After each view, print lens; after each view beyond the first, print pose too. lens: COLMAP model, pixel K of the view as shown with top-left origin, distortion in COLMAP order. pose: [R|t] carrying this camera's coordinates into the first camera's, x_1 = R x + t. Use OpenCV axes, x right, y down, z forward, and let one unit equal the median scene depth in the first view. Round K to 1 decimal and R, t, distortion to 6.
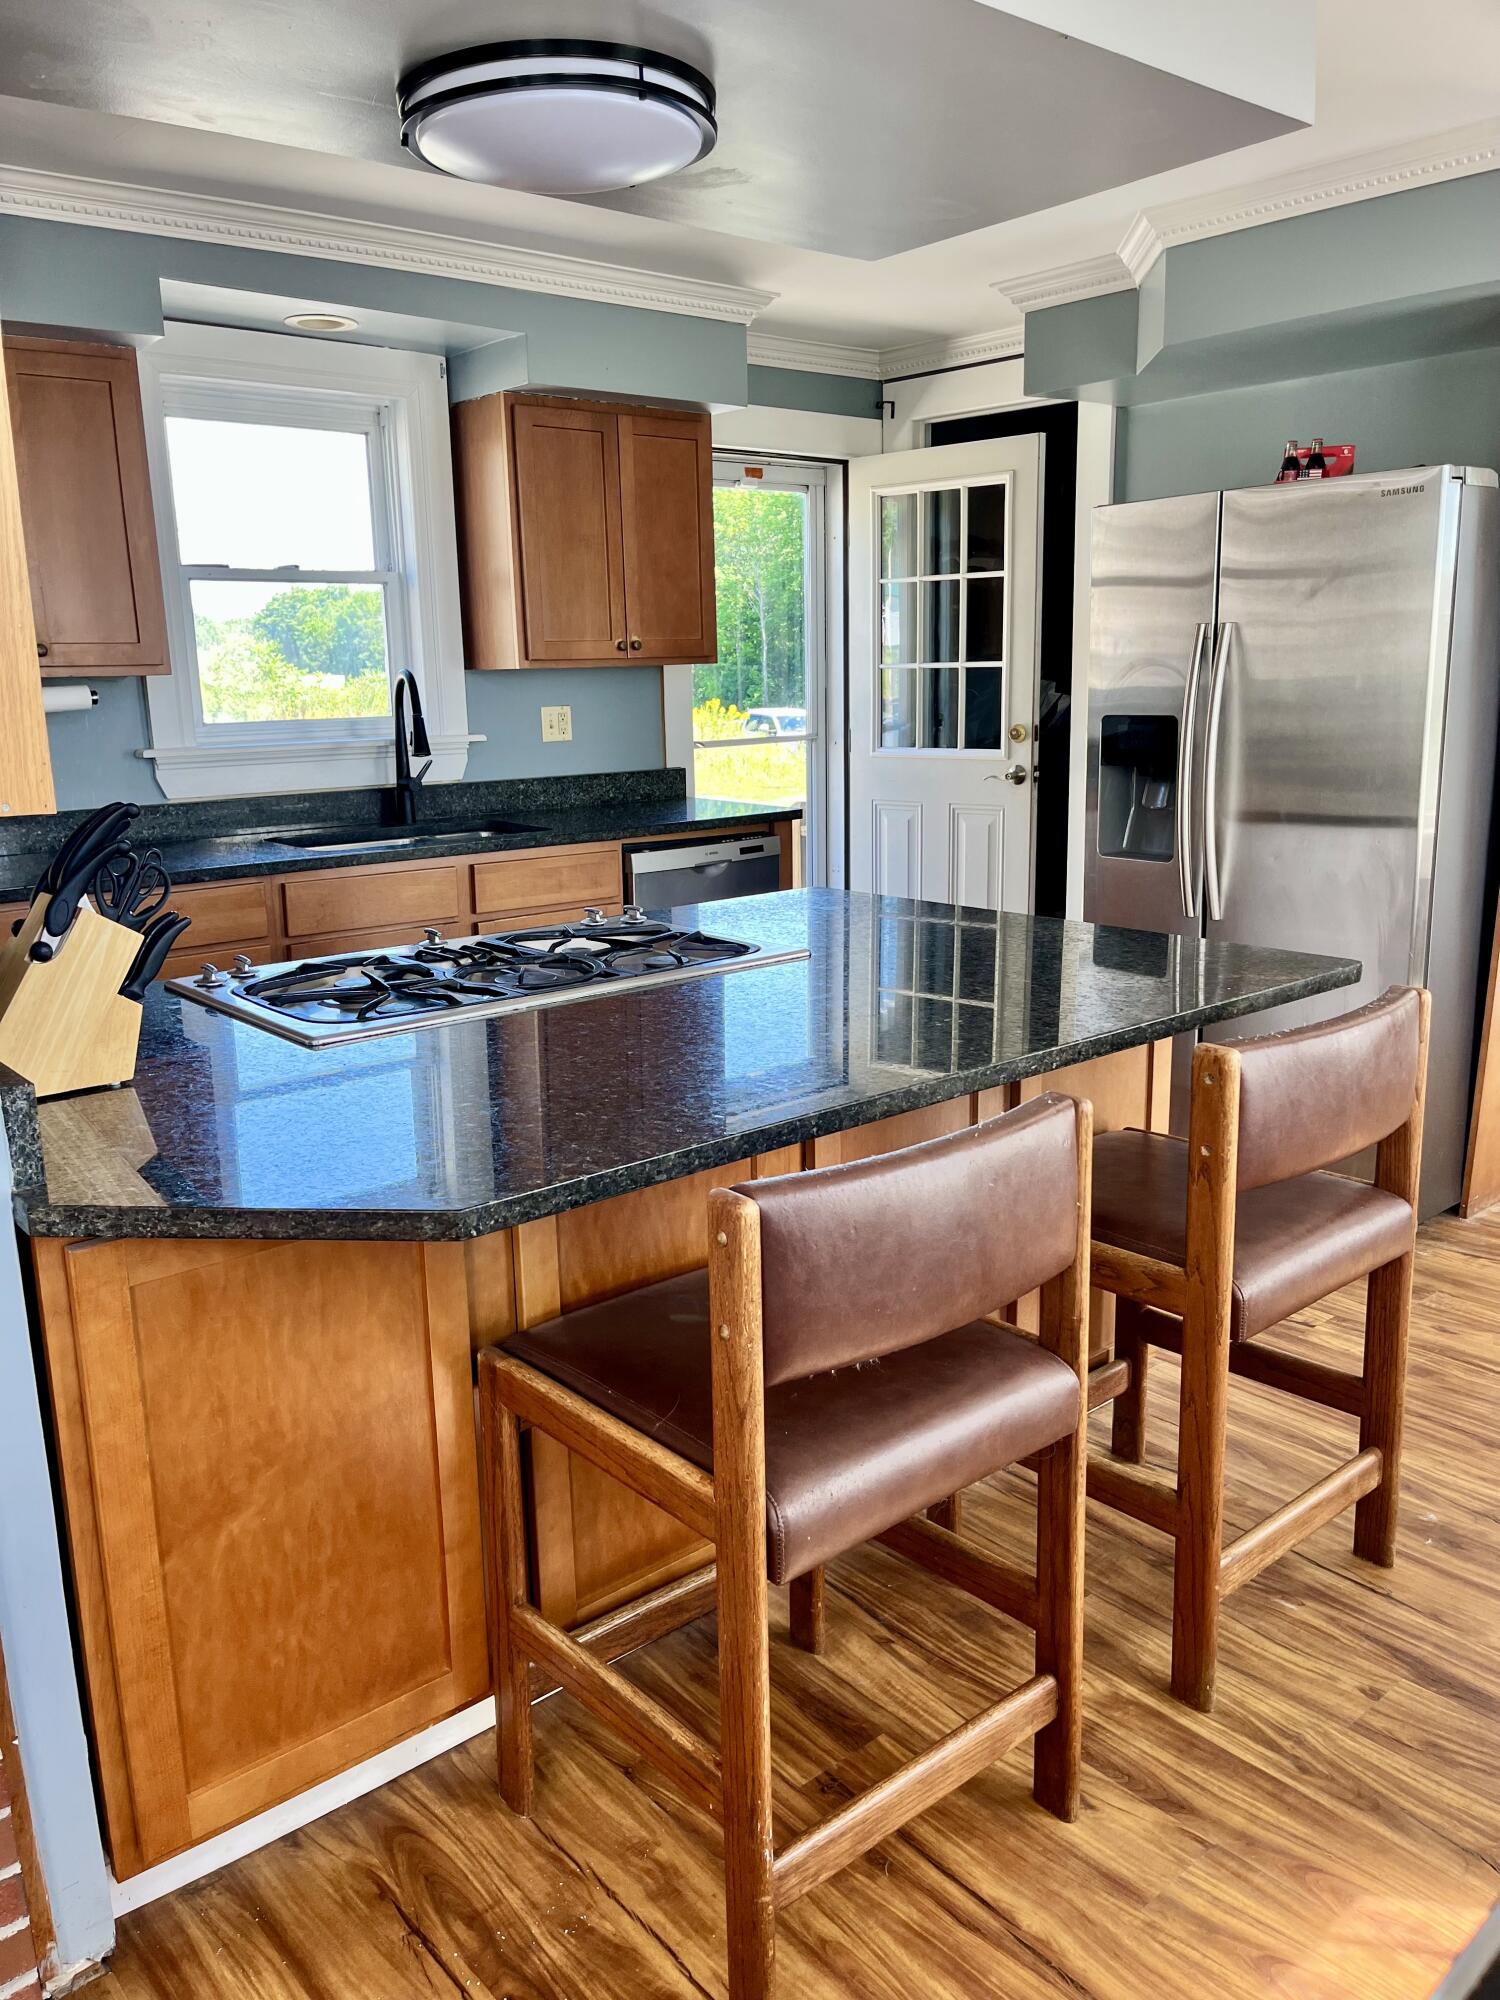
lens RADIAL K [[1514.1, 0, 740.0], [0, 1514.1, 1004.0], [0, 0, 1]] dist [0.056341, -0.077113]
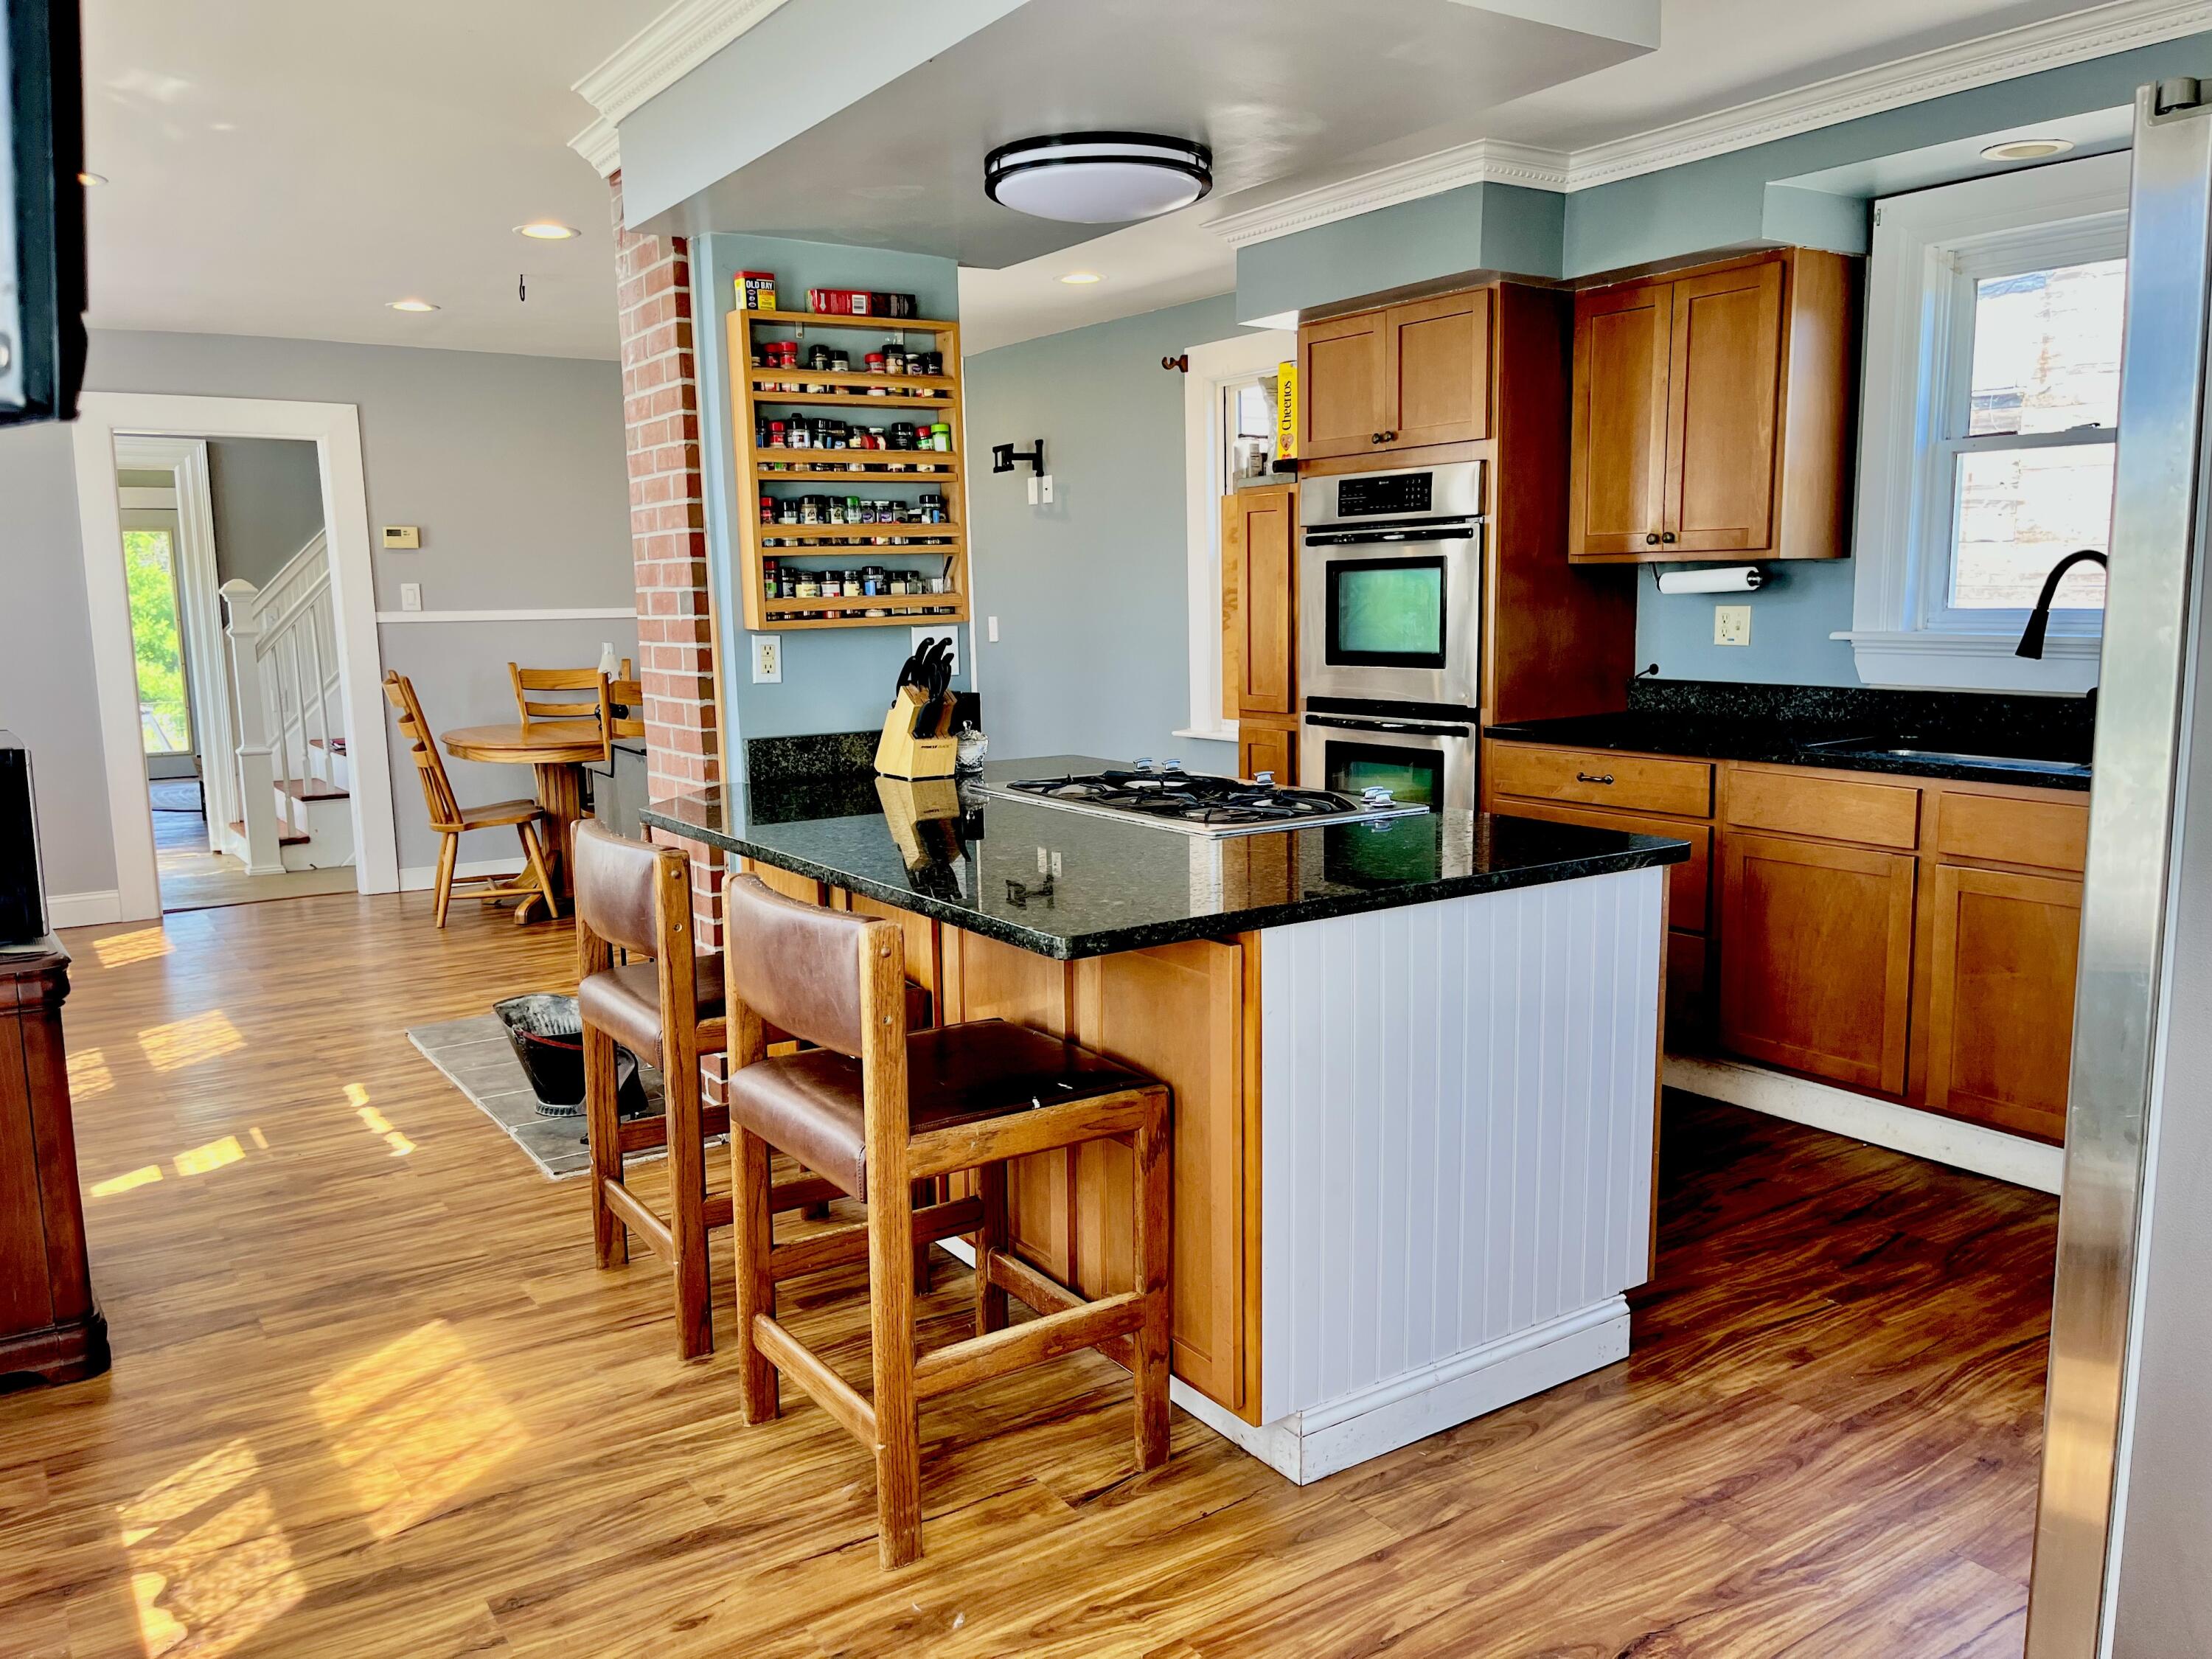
lens RADIAL K [[1674.6, 0, 1117.0], [0, 1674.6, 846.3], [0, 0, 1]] dist [0.056341, -0.077113]
pose [[-0.103016, 0.174760, -0.979207, 0.758581], [-0.199483, 0.960814, 0.192464, -0.150274], [0.974471, 0.215162, -0.064118, 0.639741]]
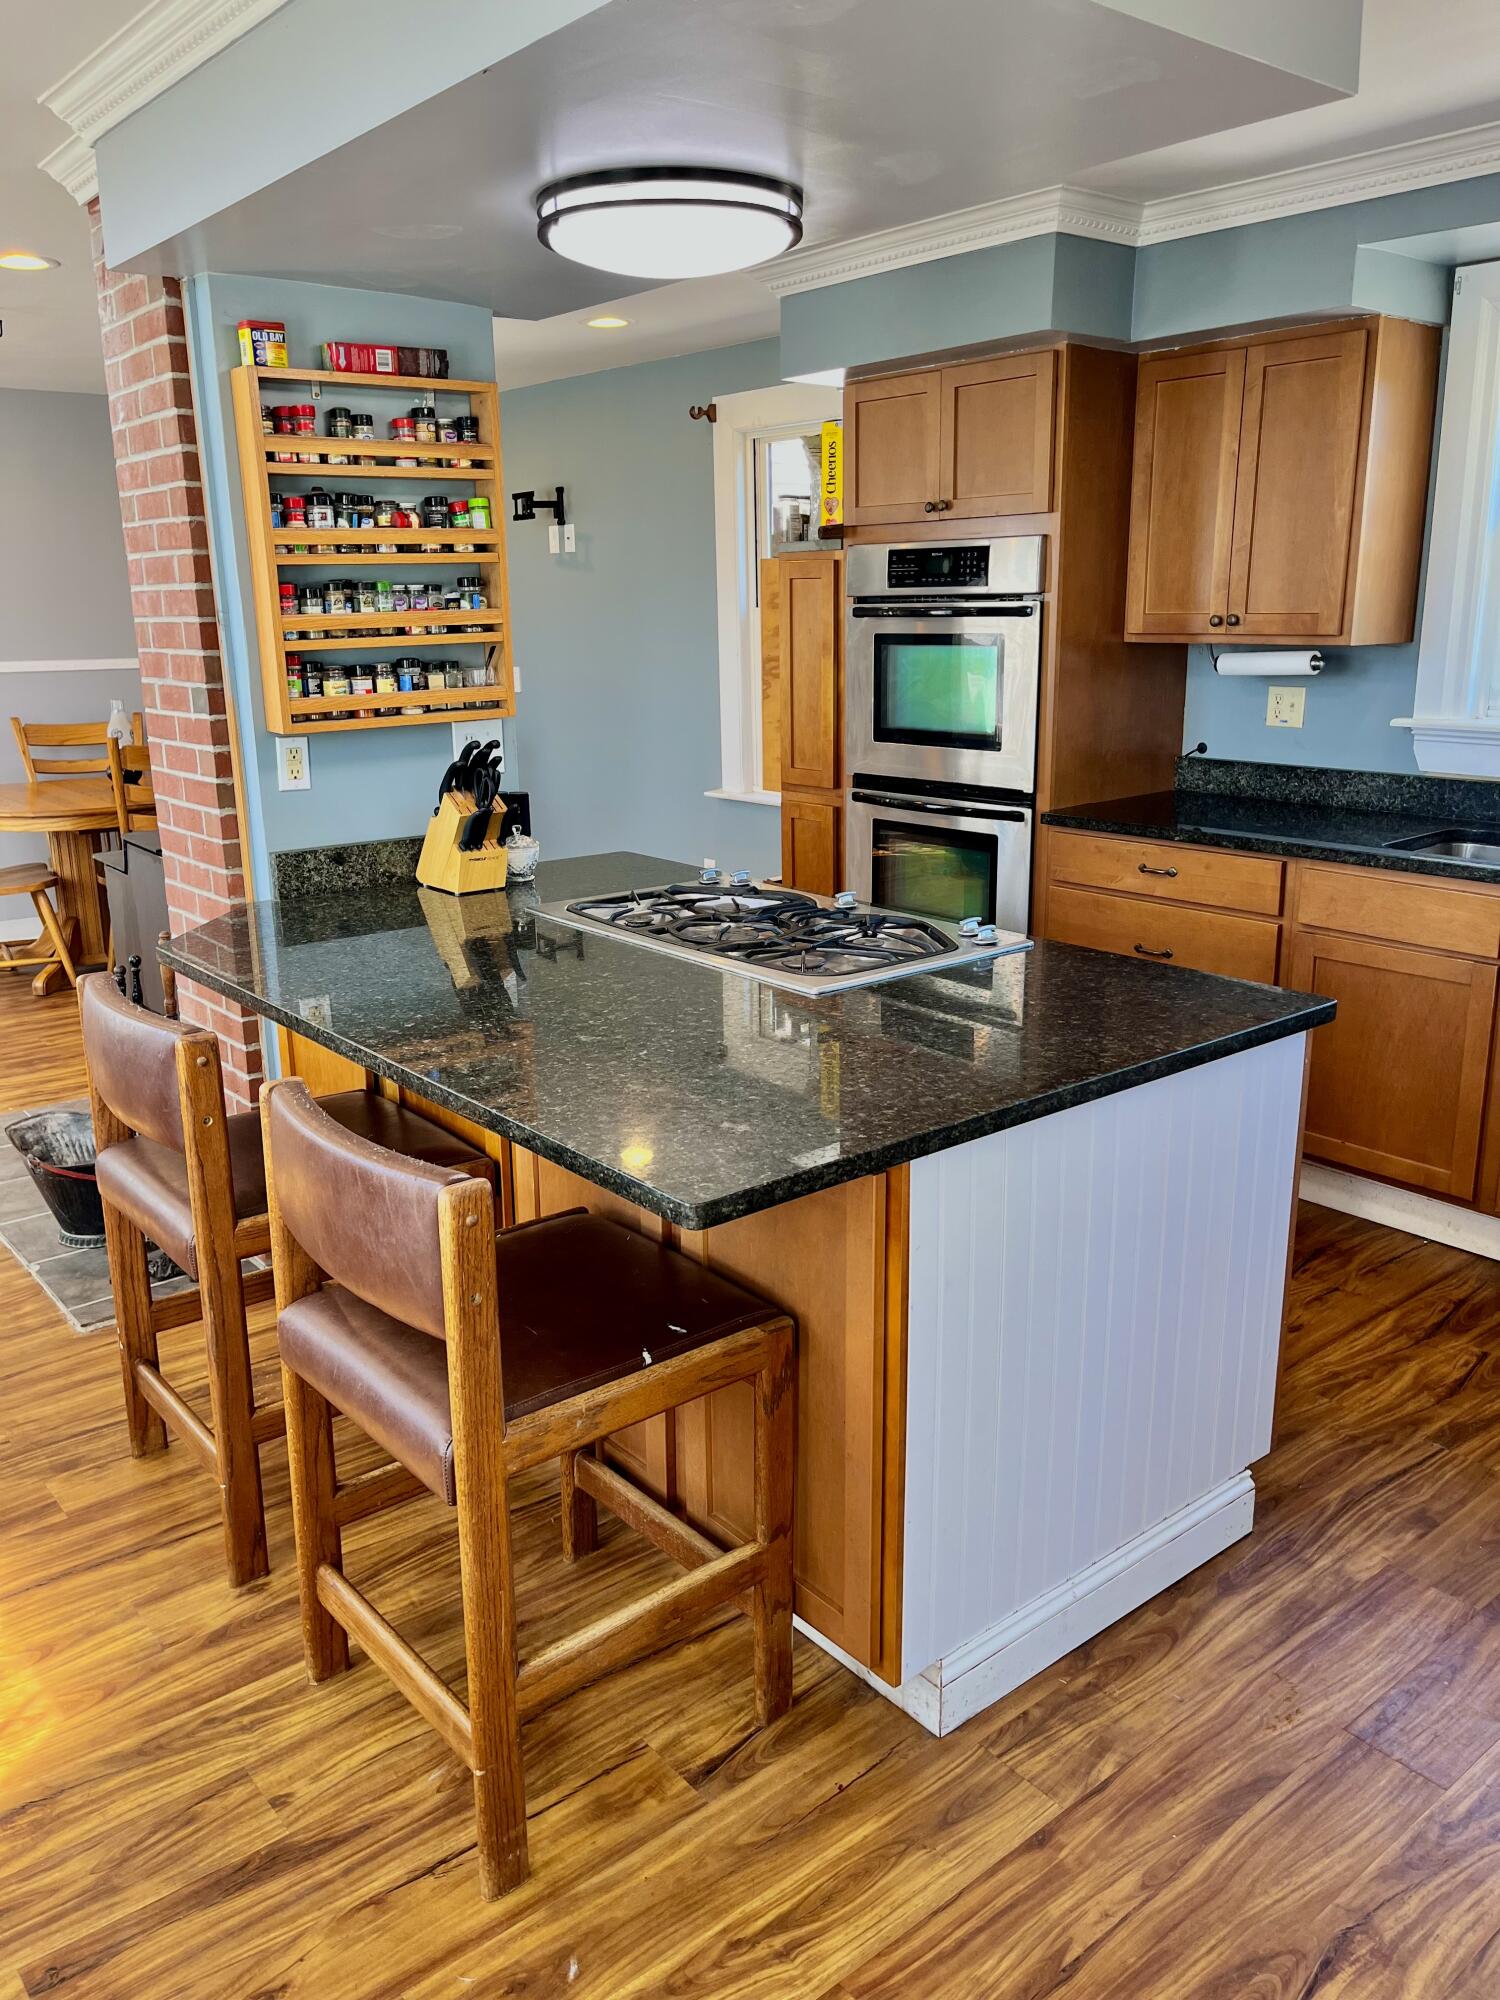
lens RADIAL K [[1514.1, 0, 754.7], [0, 1514.1, 995.7], [0, 0, 1]] dist [0.056341, -0.077113]
pose [[-0.010459, 0.273380, -0.961849, 0.609107], [-0.206967, 0.940480, 0.269557, -0.177746], [0.978292, 0.201891, 0.046744, 0.580981]]
